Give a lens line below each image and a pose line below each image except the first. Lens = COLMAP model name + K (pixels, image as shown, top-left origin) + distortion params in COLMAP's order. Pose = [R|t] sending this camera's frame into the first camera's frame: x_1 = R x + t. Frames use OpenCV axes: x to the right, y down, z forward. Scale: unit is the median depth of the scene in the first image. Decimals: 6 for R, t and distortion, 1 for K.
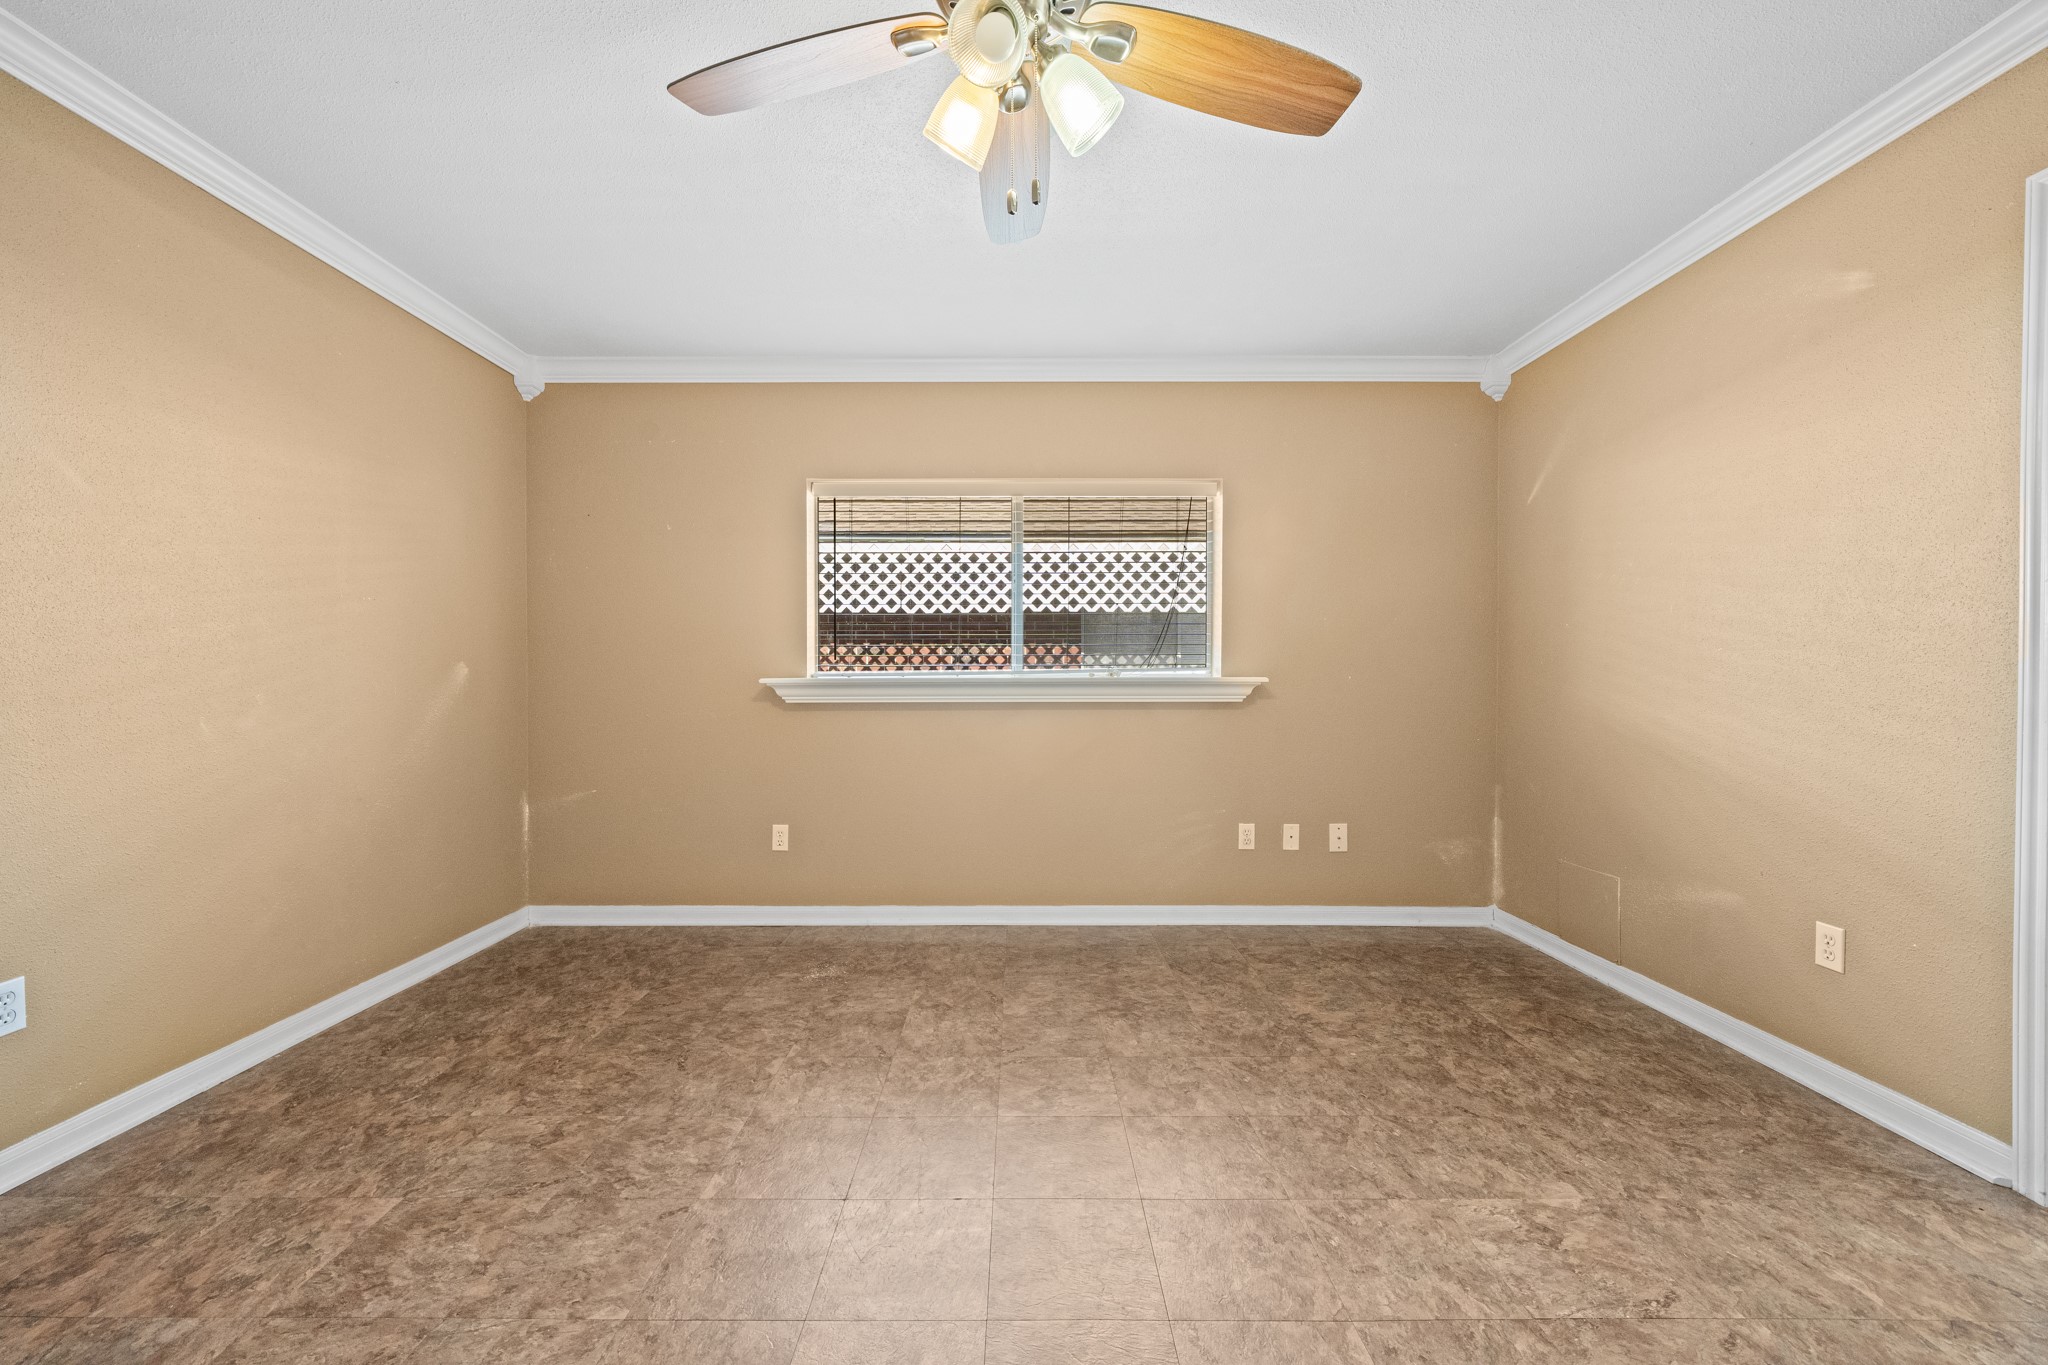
lens RADIAL K [[751.6, 0, 1024.0], [0, 751.6, 682.5], [0, 0, 1]] dist [-0.000583, 0.000057]
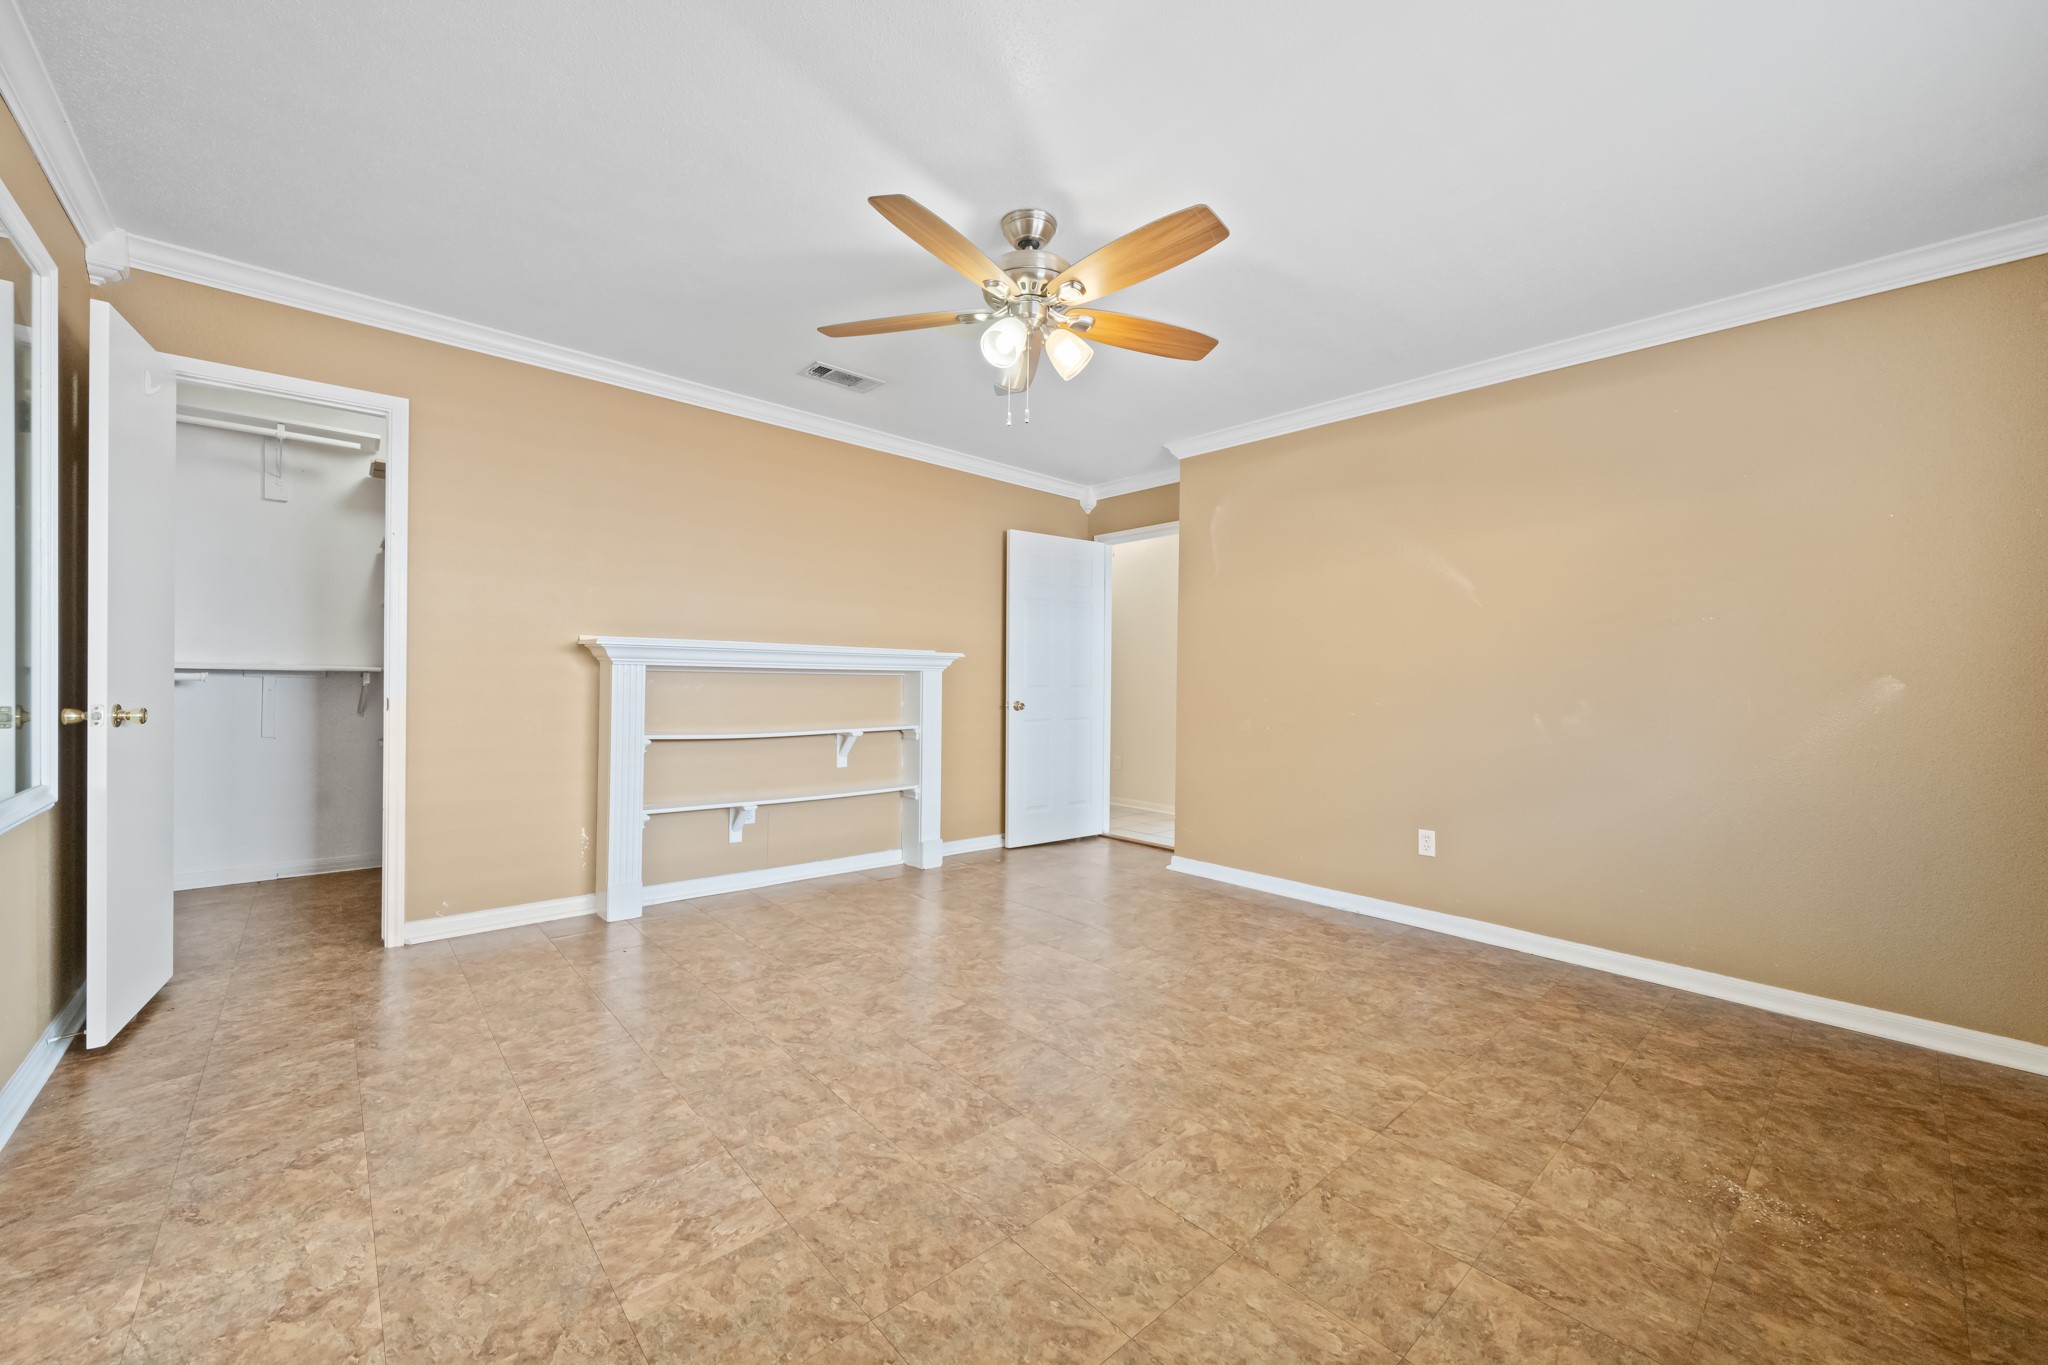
lens RADIAL K [[751.6, 0, 1024.0], [0, 751.6, 682.5], [0, 0, 1]] dist [-0.000583, 0.000057]
pose [[-0.723757, -0.010933, -0.689968, 0.819480], [-0.023313, 0.999691, 0.008614, -0.008279], [0.689661, 0.022319, -0.723788, 1.540284]]
